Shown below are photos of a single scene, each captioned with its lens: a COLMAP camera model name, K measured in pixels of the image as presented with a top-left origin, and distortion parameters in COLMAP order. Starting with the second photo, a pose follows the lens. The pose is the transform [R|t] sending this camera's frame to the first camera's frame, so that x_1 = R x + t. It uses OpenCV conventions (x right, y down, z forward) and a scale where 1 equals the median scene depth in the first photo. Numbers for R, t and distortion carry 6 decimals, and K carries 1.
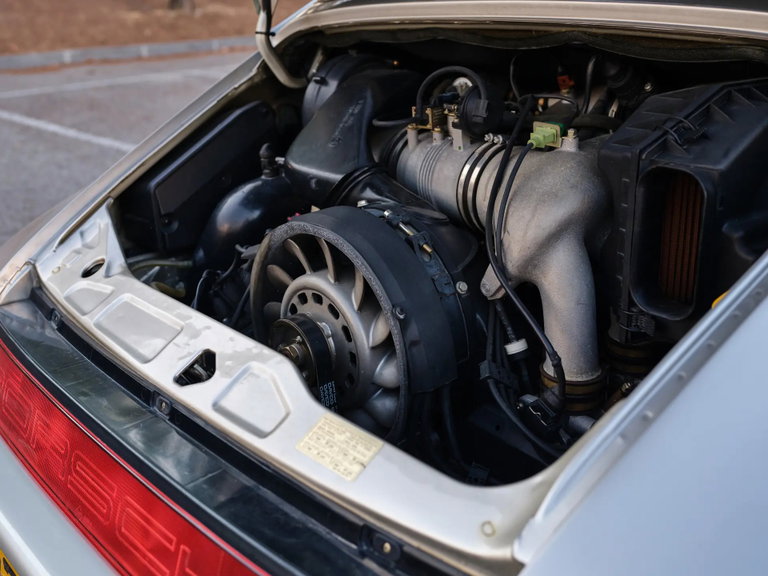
lens RADIAL K [[837.9, 0, 384.0], [0, 837.9, 288.0], [0, 0, 1]] dist [-0.003007, 0.008457]
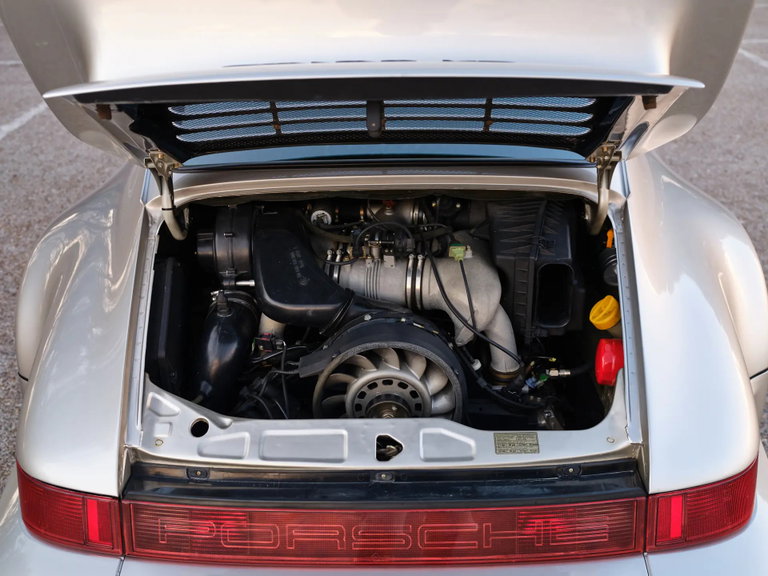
lens RADIAL K [[837.9, 0, 384.0], [0, 837.9, 288.0], [0, 0, 1]] dist [-0.003007, 0.008457]
pose [[0.663340, -0.308991, 0.681545, -1.176795], [0.253635, 0.949696, 0.183703, -0.479430], [-0.704024, 0.051006, 0.708343, -0.186321]]
